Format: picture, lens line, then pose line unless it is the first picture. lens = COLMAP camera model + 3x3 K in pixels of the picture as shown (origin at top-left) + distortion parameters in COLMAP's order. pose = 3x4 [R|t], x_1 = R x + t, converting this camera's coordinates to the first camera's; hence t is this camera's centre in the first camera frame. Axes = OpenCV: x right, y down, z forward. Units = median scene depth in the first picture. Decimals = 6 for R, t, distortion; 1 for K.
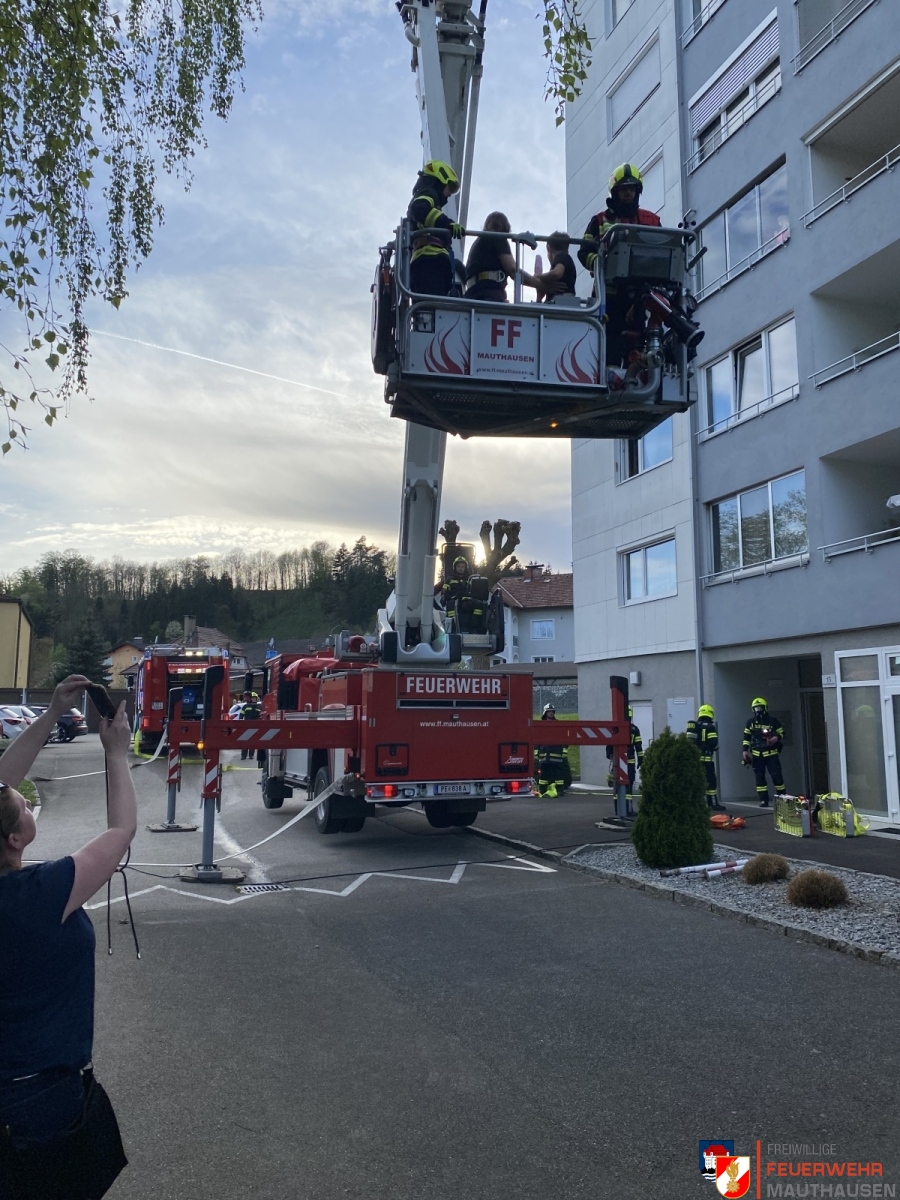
lens RADIAL K [[908.6, 0, 468.5], [0, 908.6, 581.3], [0, 0, 1]] dist [0.037471, -0.053442]
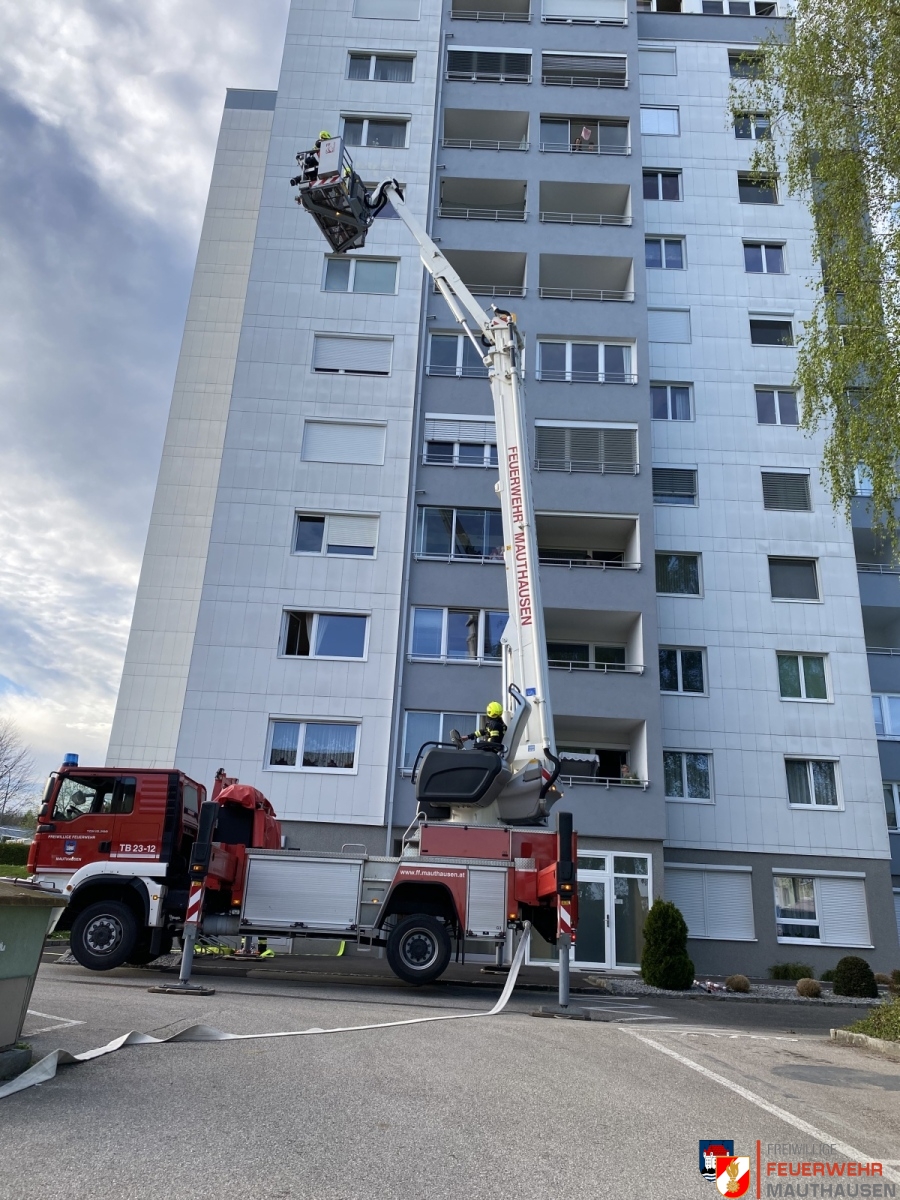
lens RADIAL K [[908.6, 0, 437.6], [0, 908.6, 583.8], [0, 0, 1]] dist [0.037471, -0.053442]
pose [[0.362080, 0.354386, 0.862154, -0.105854], [-0.190861, 0.933502, -0.303557, 0.015181], [-0.912398, -0.054640, 0.405641, 0.053902]]
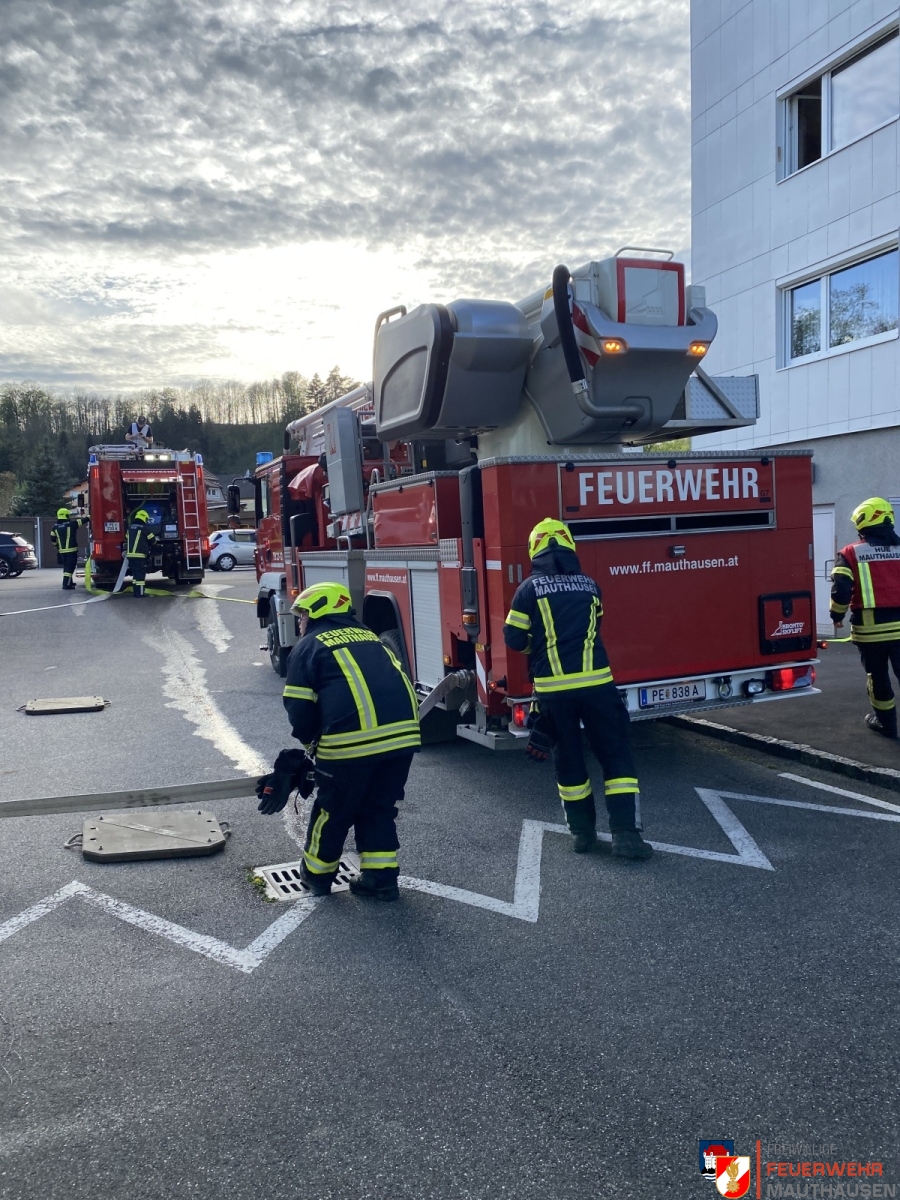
lens RADIAL K [[908.6, 0, 457.3], [0, 908.6, 580.5], [0, 0, 1]] dist [0.037471, -0.053442]
pose [[0.999846, -0.010063, 0.014393, -0.011483], [0.007365, 0.984263, 0.176555, 0.008308], [-0.015943, -0.176421, 0.984186, 0.041826]]
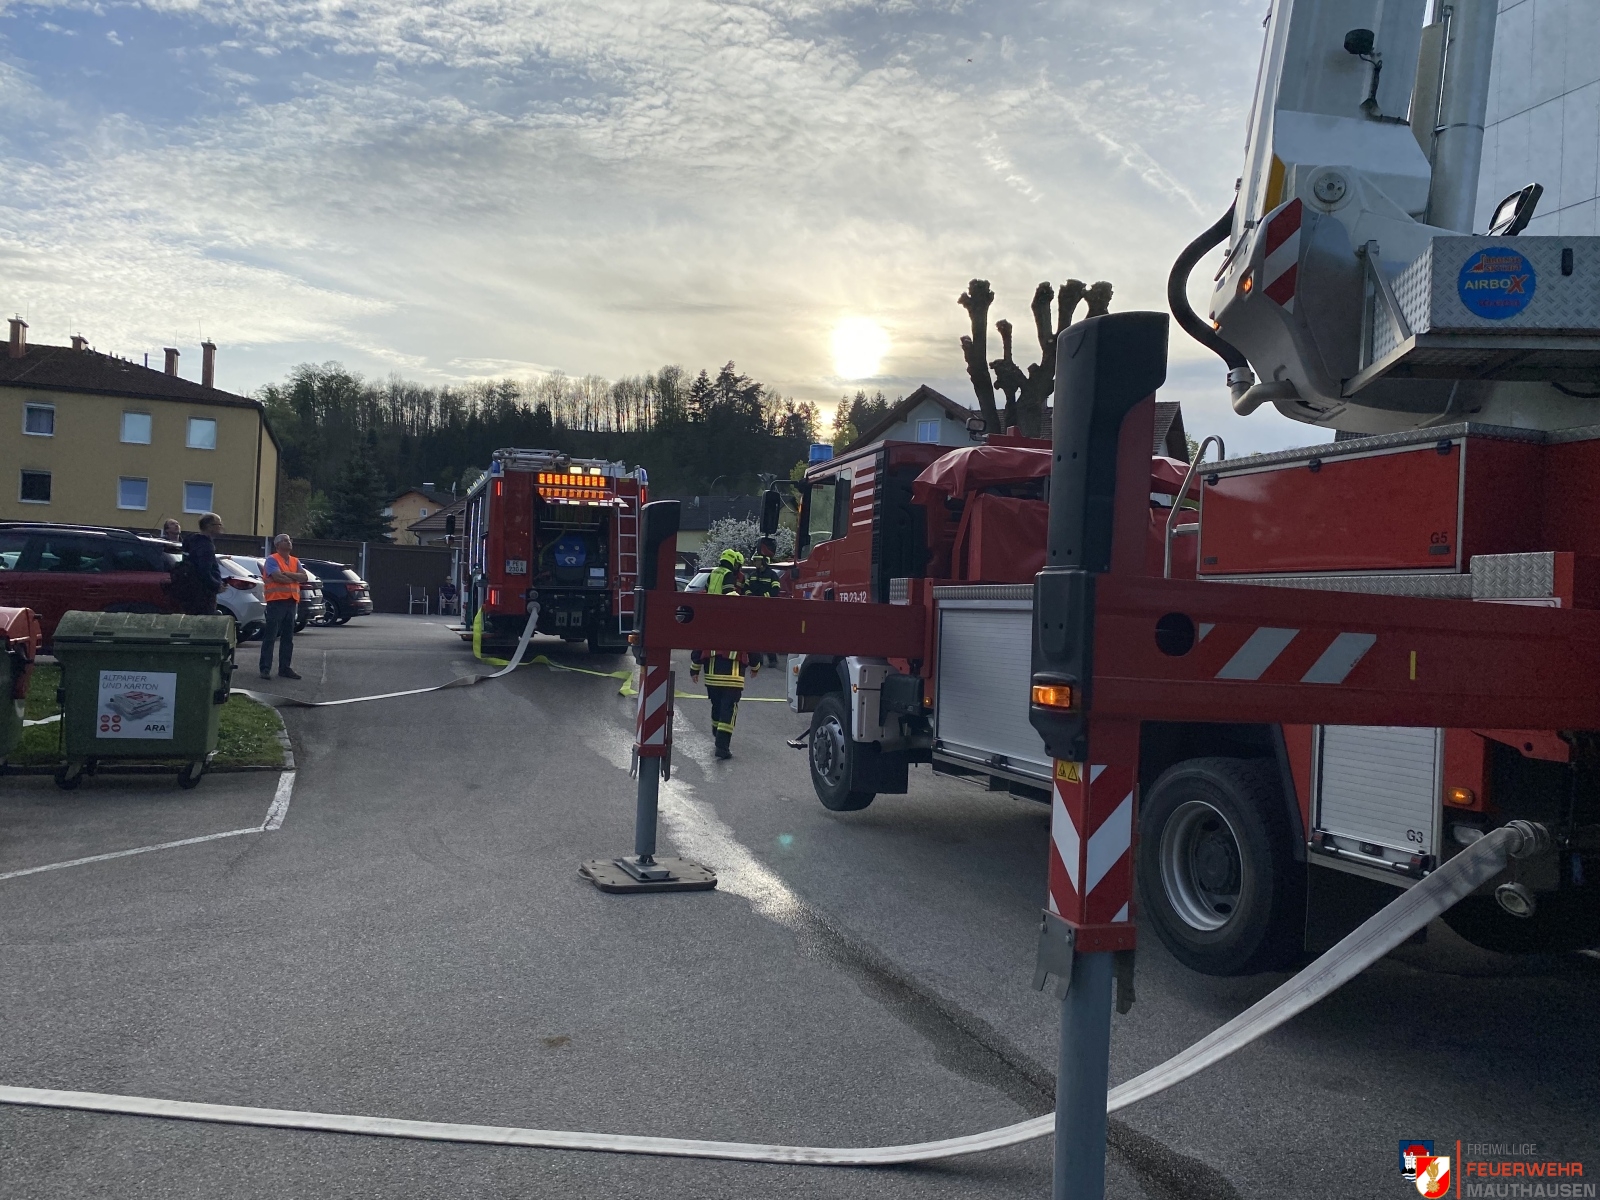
lens RADIAL K [[1211.5, 0, 809.6], [0, 1211.5, 596.3], [0, 0, 1]] dist [0.037471, -0.053442]
pose [[0.998290, 0.047640, -0.033881, -0.025318], [-0.042764, 0.990274, 0.132399, 0.009261], [0.039859, -0.130724, 0.990617, 0.054441]]
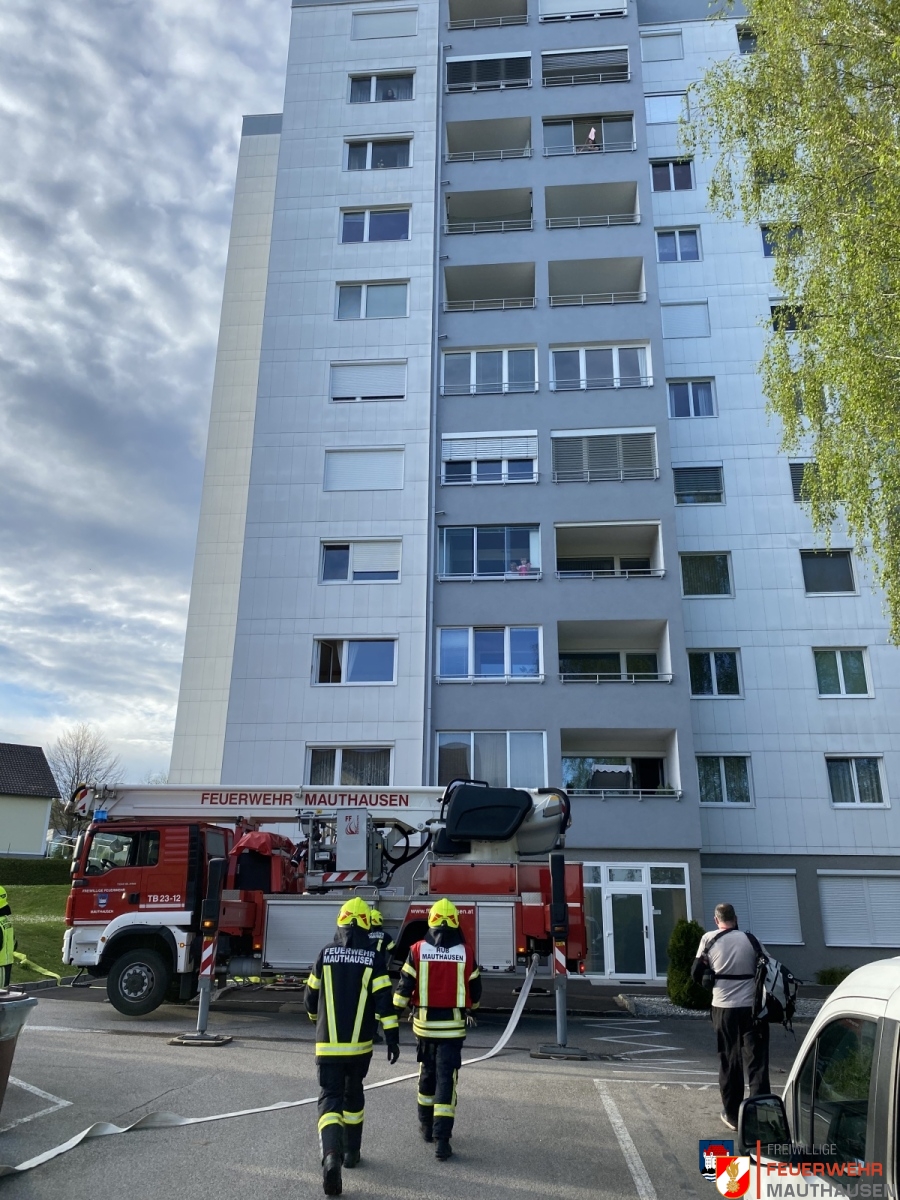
lens RADIAL K [[908.6, 0, 434.5], [0, 908.6, 583.4], [0, 0, 1]] dist [0.037471, -0.053442]
pose [[0.458467, 0.309387, 0.833119, -0.106644], [-0.150432, 0.950935, -0.270356, 0.007767], [-0.875887, -0.001379, 0.482514, 0.044675]]
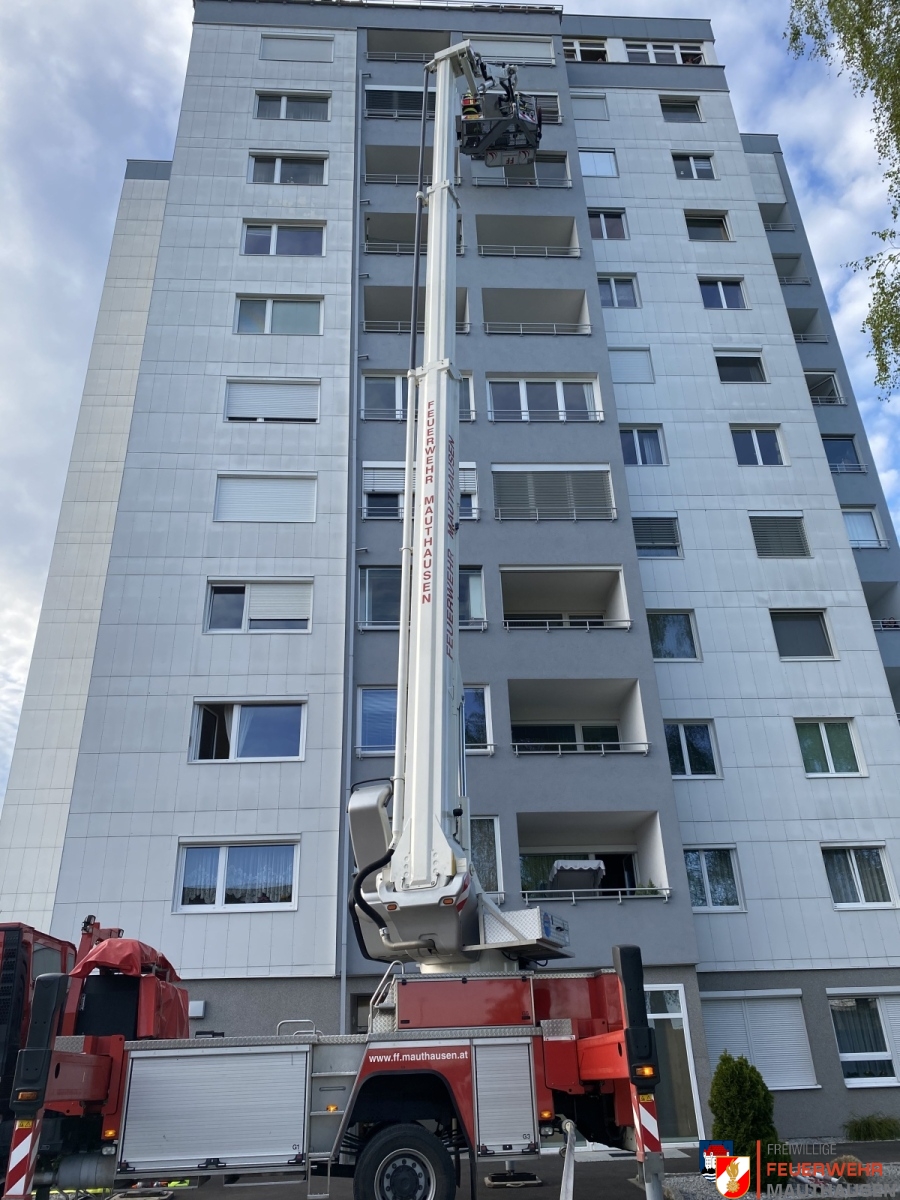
lens RADIAL K [[908.6, 0, 444.1], [0, 908.6, 594.7], [0, 0, 1]] dist [0.037471, -0.053442]
pose [[0.315006, 0.435563, 0.843242, -0.079006], [-0.111767, 0.899316, -0.422775, 0.012469], [-0.942486, 0.038930, 0.331971, 0.067774]]
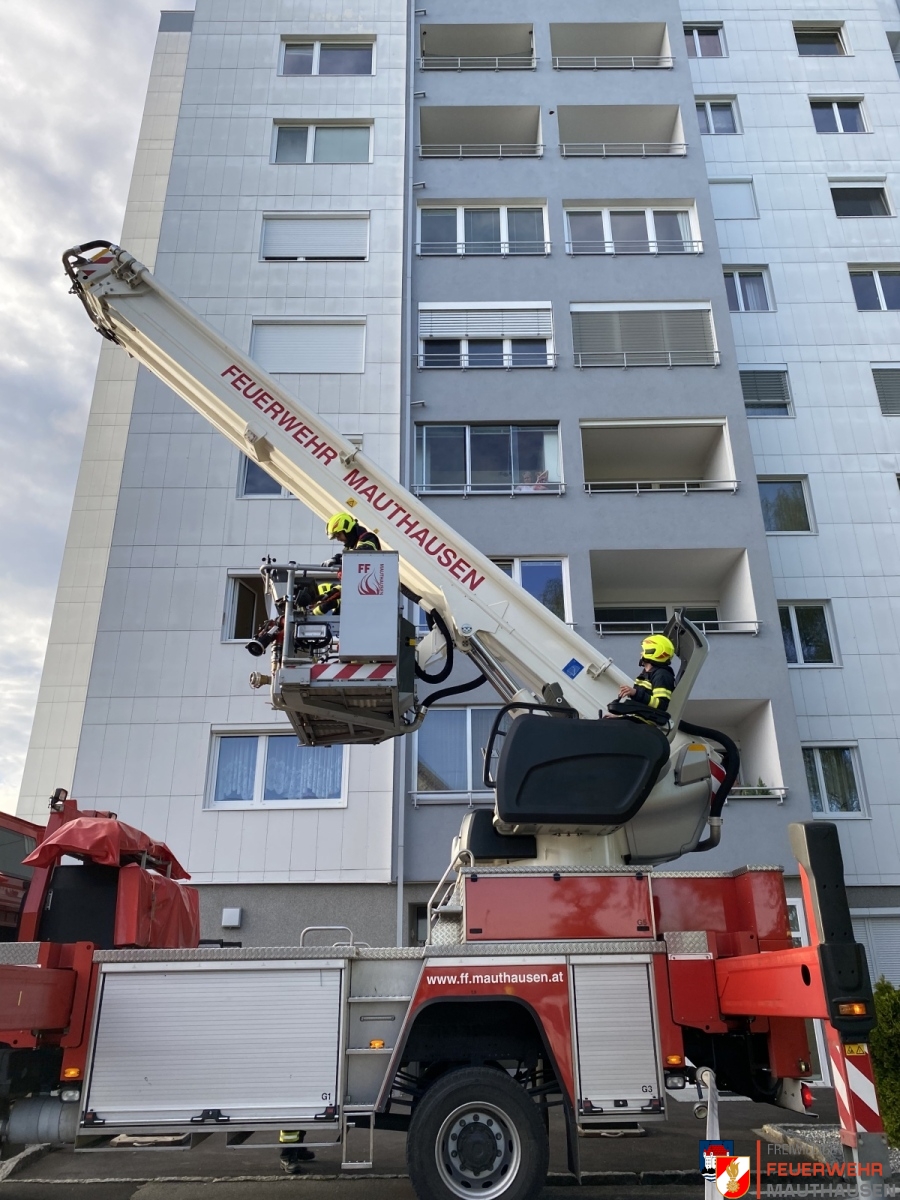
lens RADIAL K [[908.6, 0, 461.4], [0, 908.6, 585.7], [0, 0, 1]] dist [0.037471, -0.053442]
pose [[0.358125, 0.377350, 0.854022, -0.059880], [-0.127903, 0.925894, -0.355472, 0.012941], [-0.924872, 0.018071, 0.379850, 0.075319]]
